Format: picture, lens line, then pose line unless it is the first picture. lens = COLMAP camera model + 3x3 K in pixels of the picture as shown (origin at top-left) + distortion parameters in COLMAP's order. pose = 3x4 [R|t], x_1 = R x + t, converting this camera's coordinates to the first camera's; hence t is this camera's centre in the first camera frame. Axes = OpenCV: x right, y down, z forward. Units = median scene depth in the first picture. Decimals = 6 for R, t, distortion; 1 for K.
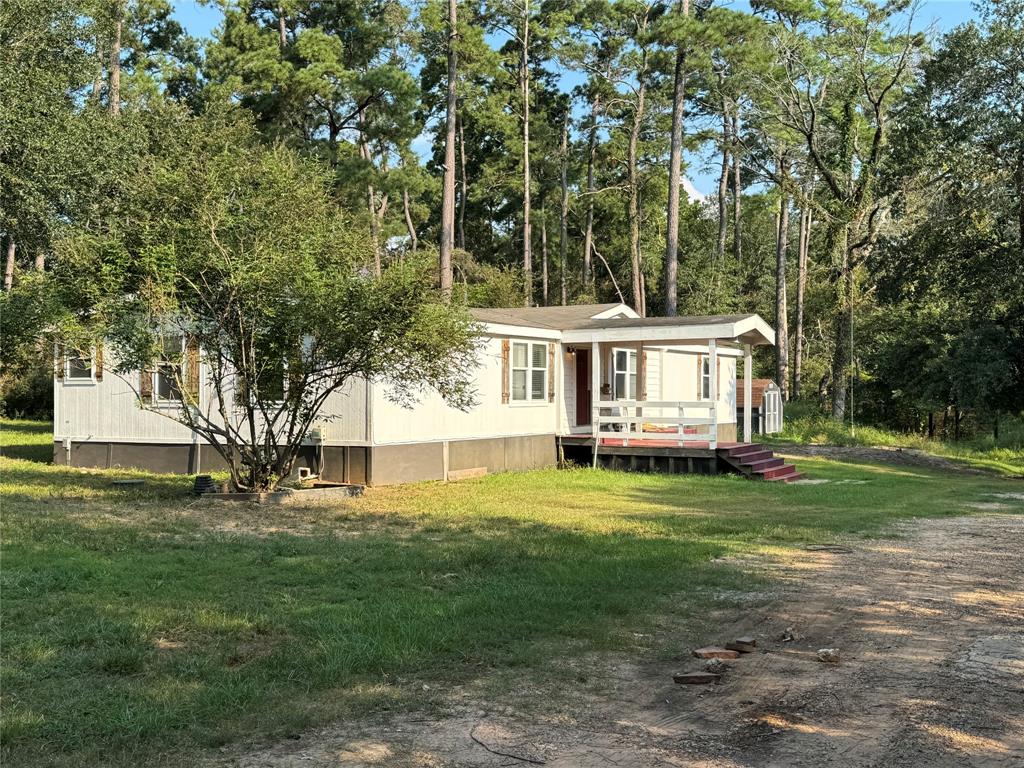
lens RADIAL K [[1111.1, 0, 506.7], [0, 1111.1, 385.4], [0, 0, 1]] dist [0.091036, 0.000000]
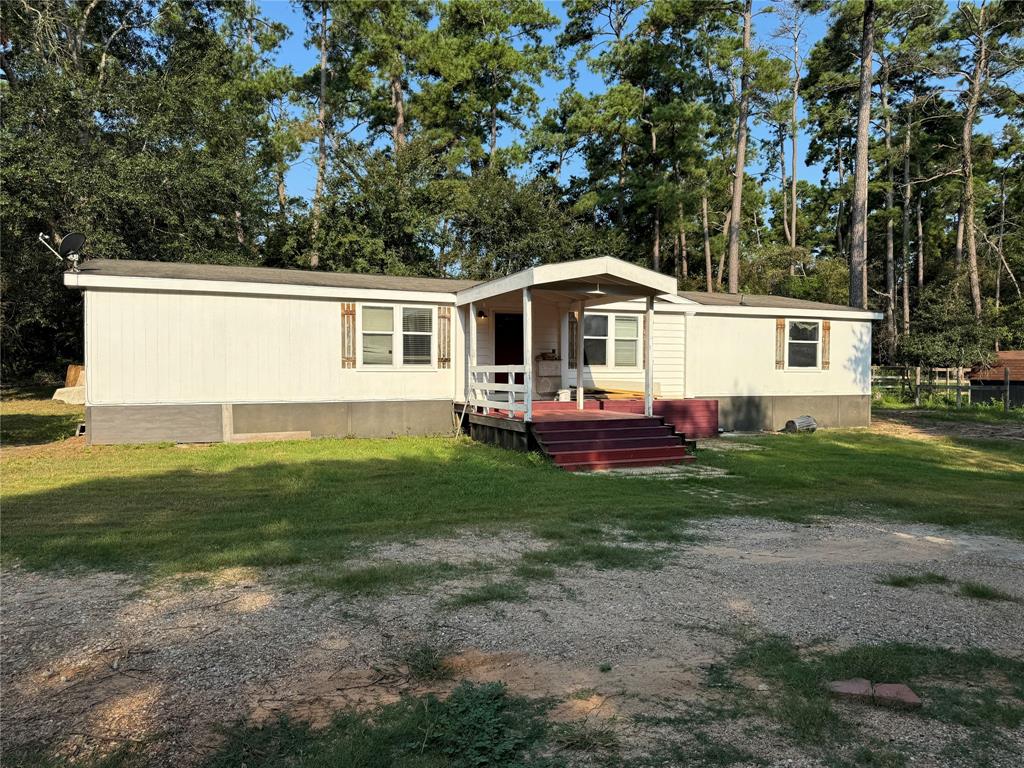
lens RADIAL K [[714.1, 0, 517.3], [0, 714.1, 380.2], [0, 0, 1]] dist [0.047546, -0.057009]
pose [[0.807162, 0.005448, -0.590304, 0.581922], [0.005126, 0.999855, 0.016236, 0.020775], [0.590307, -0.016131, 0.807017, 0.668600]]
